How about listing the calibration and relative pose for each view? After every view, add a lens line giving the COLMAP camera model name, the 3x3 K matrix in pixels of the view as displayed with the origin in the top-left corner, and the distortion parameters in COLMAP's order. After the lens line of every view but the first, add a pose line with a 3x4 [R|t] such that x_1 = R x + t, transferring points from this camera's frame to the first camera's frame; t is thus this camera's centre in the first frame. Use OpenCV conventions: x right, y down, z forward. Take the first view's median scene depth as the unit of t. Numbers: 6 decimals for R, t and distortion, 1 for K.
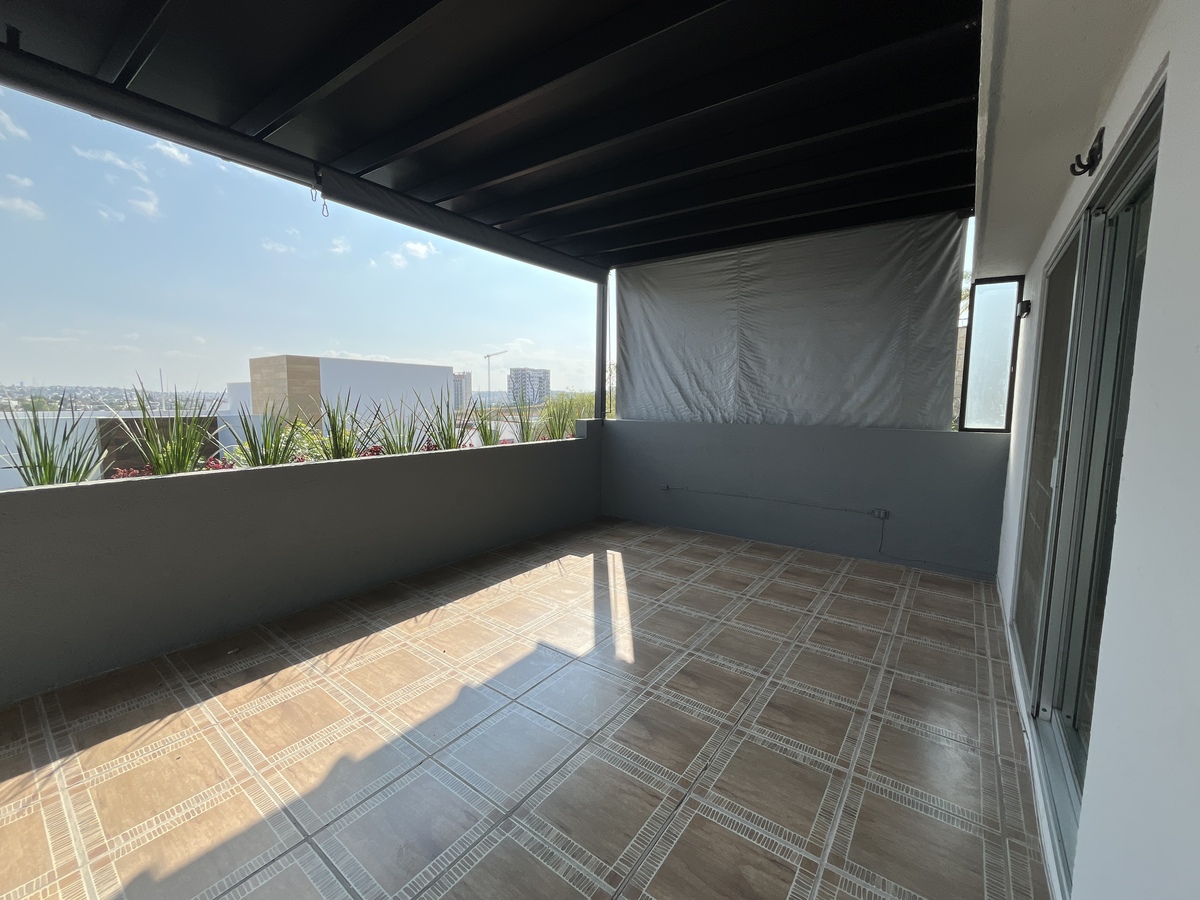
lens RADIAL K [[485.6, 0, 603.4], [0, 485.6, 448.3], [0, 0, 1]] dist [-0.001882, -0.000343]
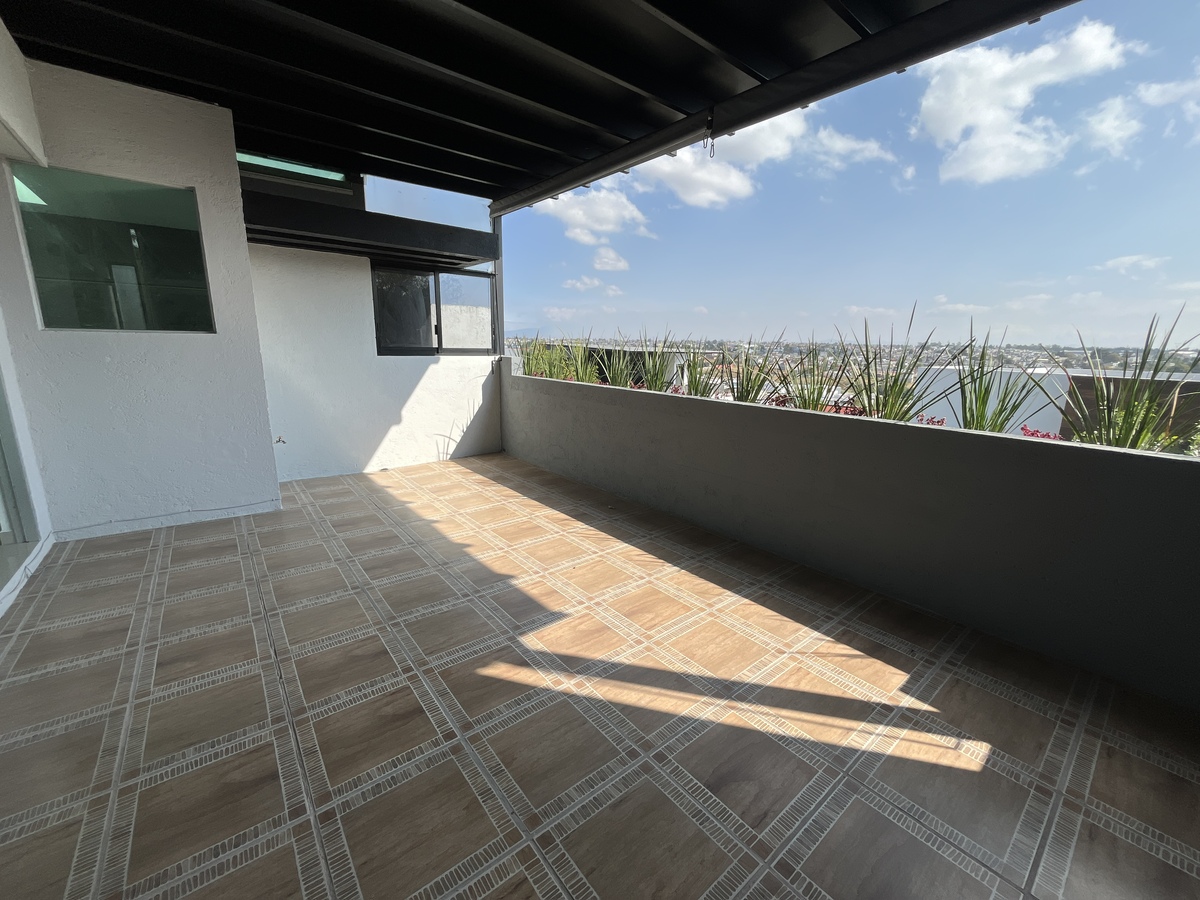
lens RADIAL K [[485.6, 0, 600.3], [0, 485.6, 450.2], [0, 0, 1]] dist [-0.001882, -0.000343]
pose [[-0.251271, 0.191767, -0.948730, 0.580093], [-0.119223, 0.966581, 0.226952, -0.085369], [0.960546, 0.170137, -0.220010, 1.118740]]
